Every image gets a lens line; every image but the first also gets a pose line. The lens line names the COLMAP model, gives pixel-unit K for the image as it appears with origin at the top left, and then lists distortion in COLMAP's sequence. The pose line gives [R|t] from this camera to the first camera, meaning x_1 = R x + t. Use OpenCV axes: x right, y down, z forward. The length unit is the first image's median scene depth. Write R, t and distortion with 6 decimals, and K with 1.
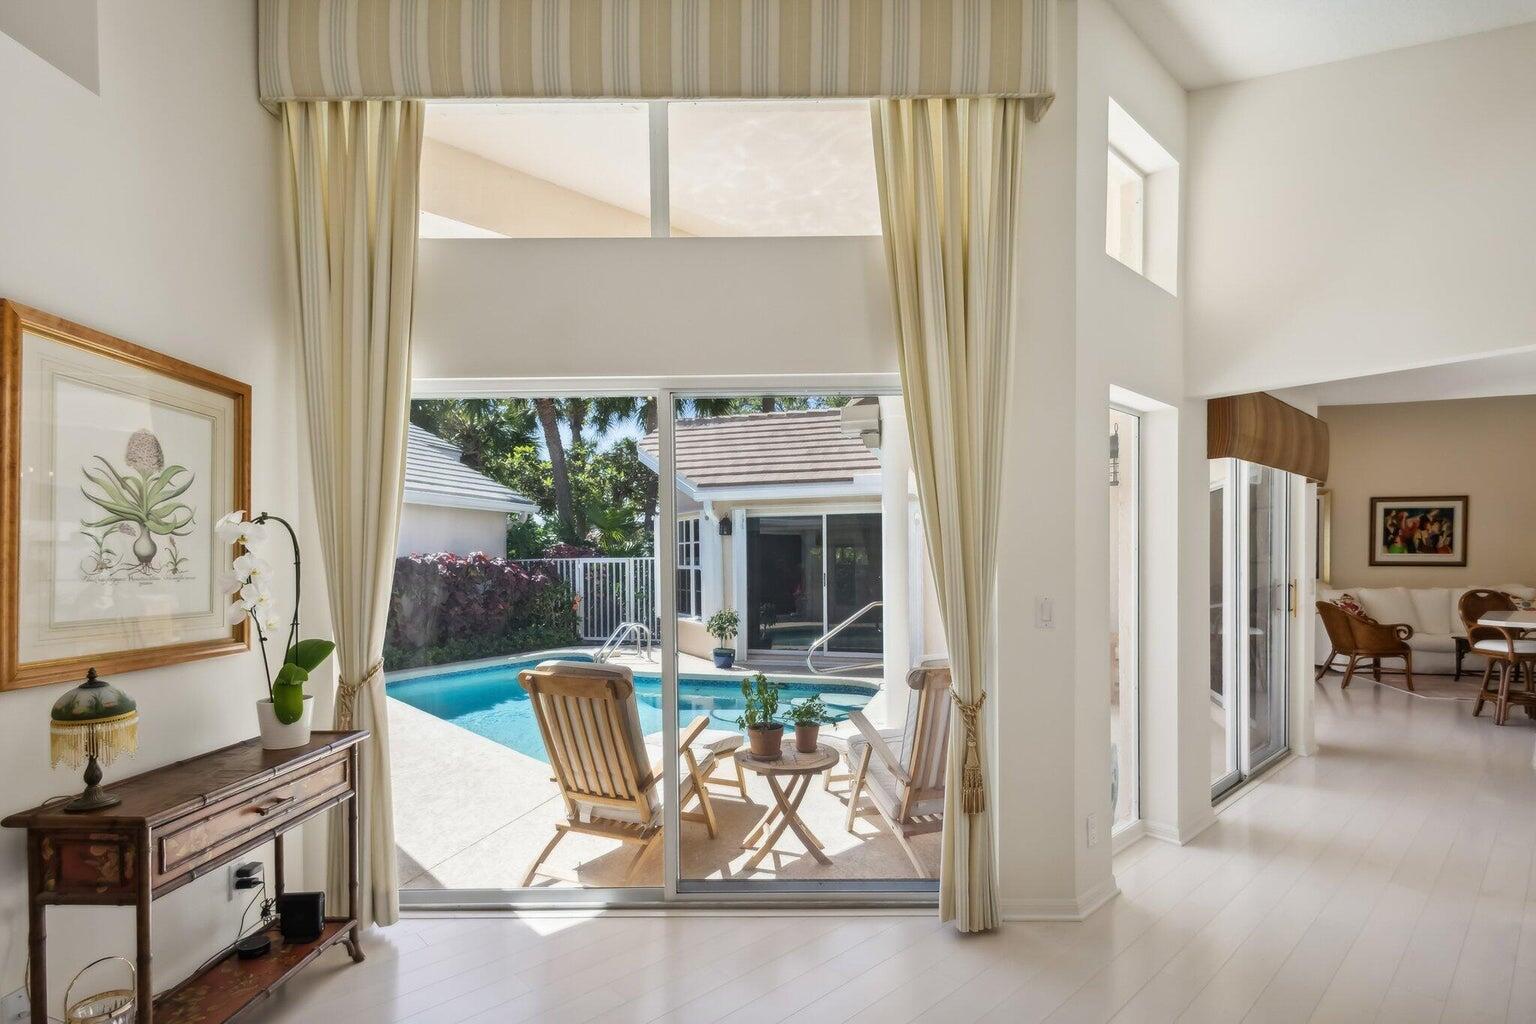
lens RADIAL K [[719.4, 0, 771.9], [0, 719.4, 567.7], [0, 0, 1]] dist [0.011235, -0.004033]
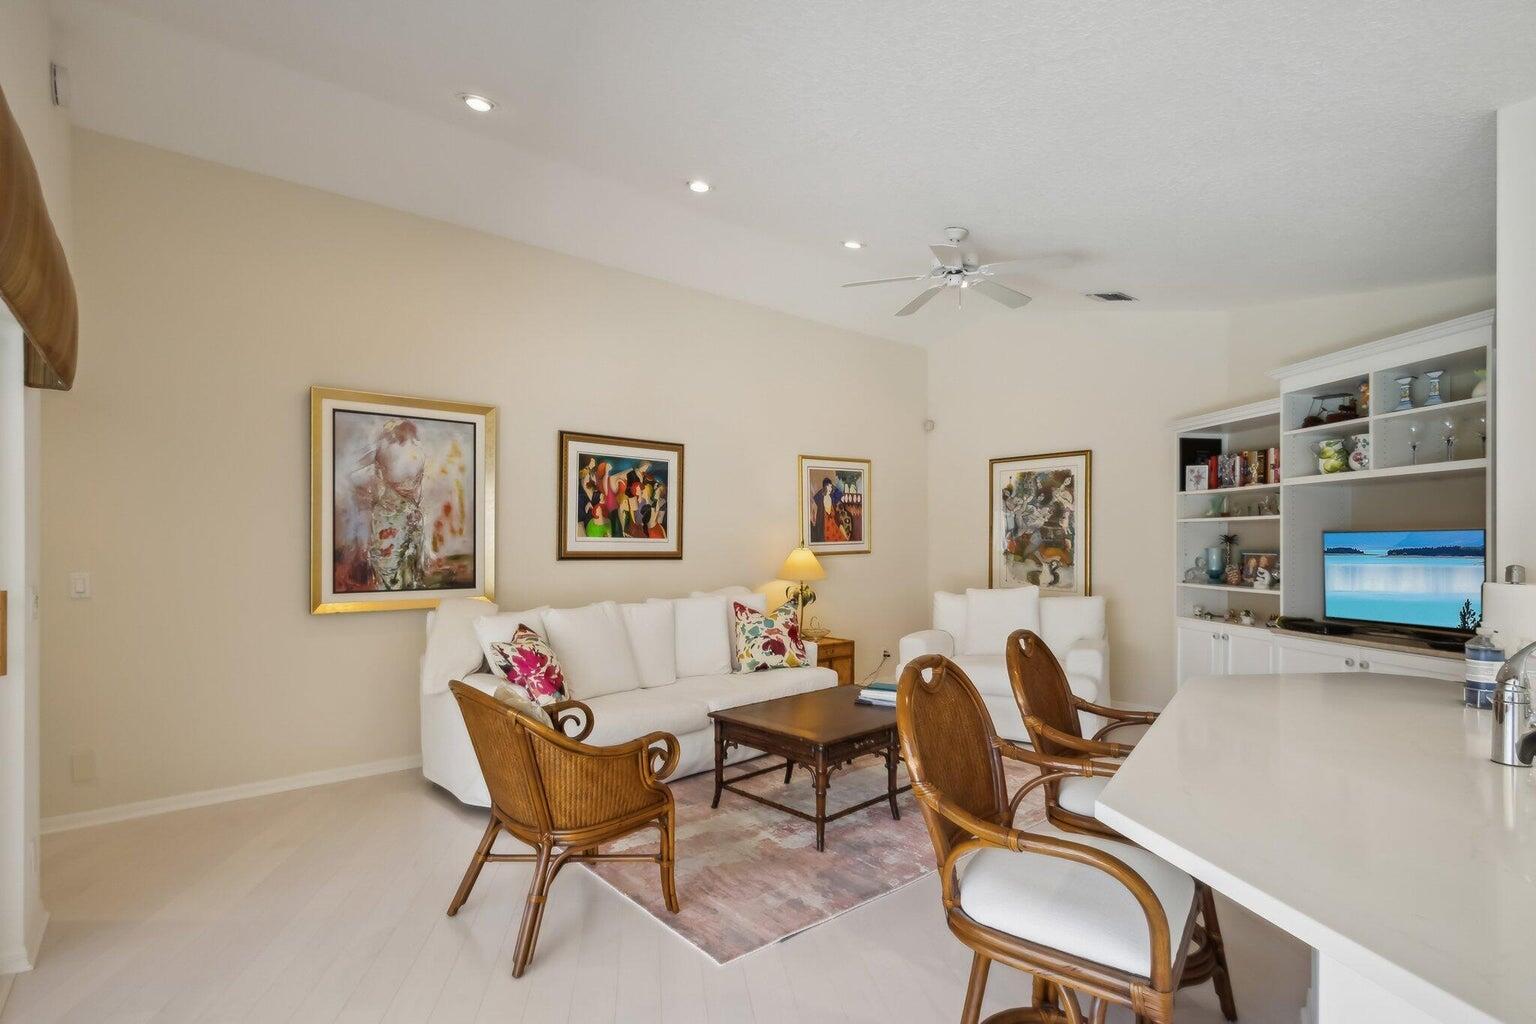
lens RADIAL K [[719.4, 0, 747.0], [0, 719.4, 537.7], [0, 0, 1]] dist [0.011235, -0.004033]
pose [[0.558915, 0.009782, 0.829167, 0.566287], [0.009216, 0.999795, -0.018007, -0.010049], [-0.829173, 0.017706, 0.558711, 0.717522]]
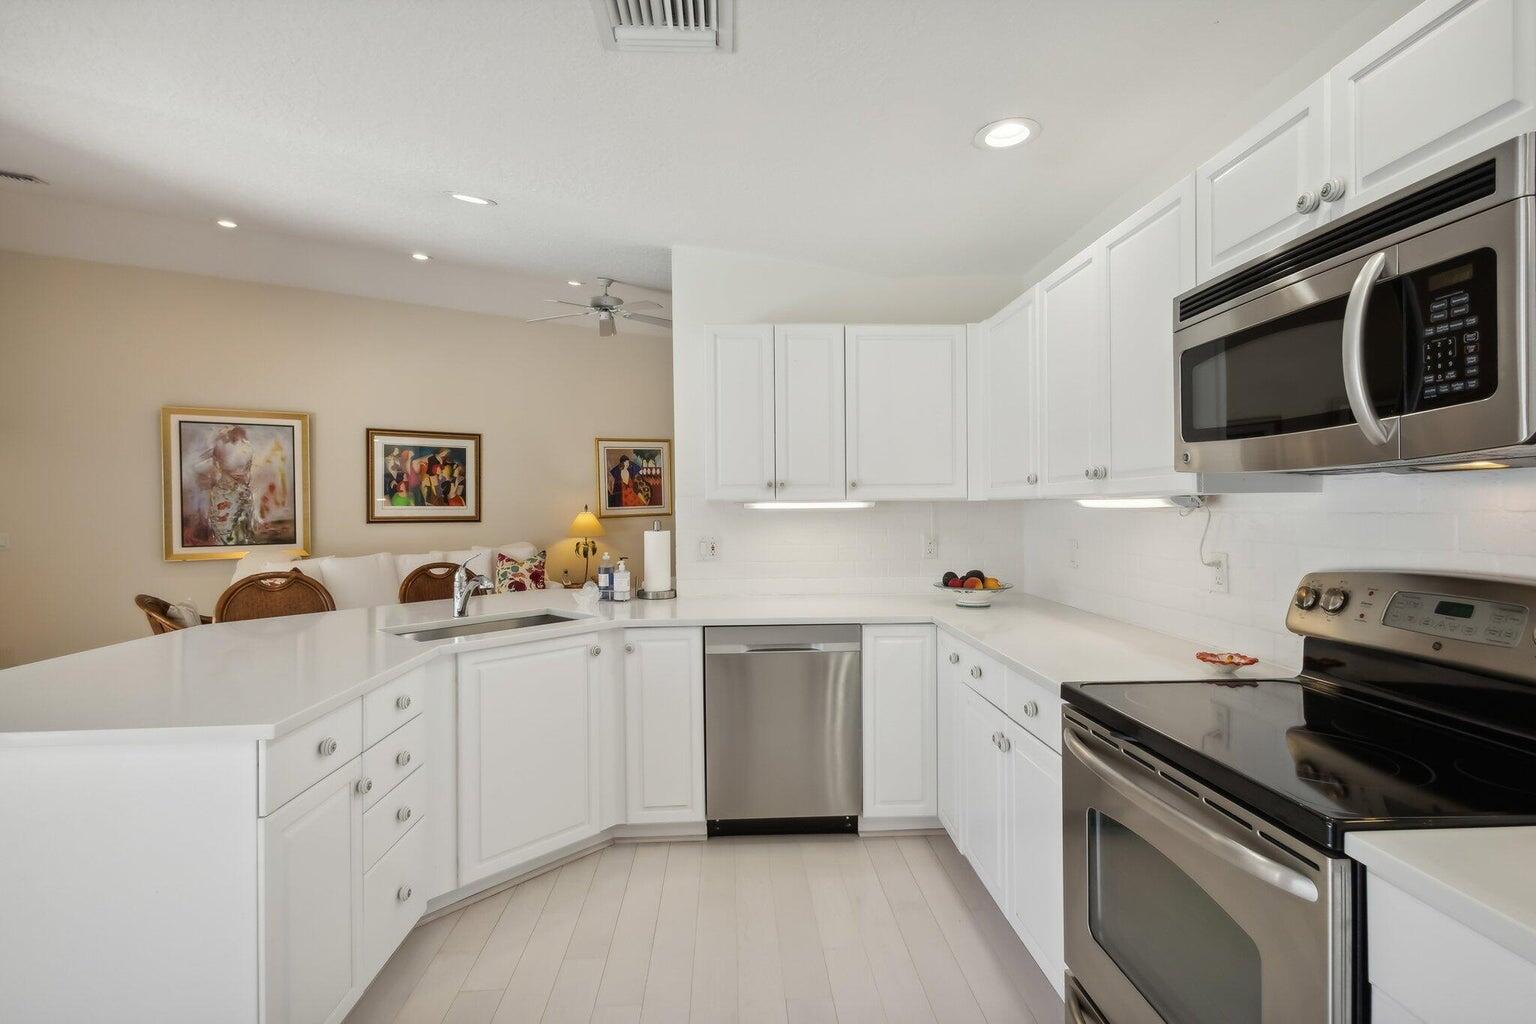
lens RADIAL K [[719.4, 0, 764.0], [0, 719.4, 508.8], [0, 0, 1]] dist [0.011235, -0.004033]
pose [[0.626801, -0.007298, 0.779145, 0.622220], [0.019700, 0.999785, -0.006483, -0.005692], [-0.778930, 0.019412, 0.626810, 0.295226]]
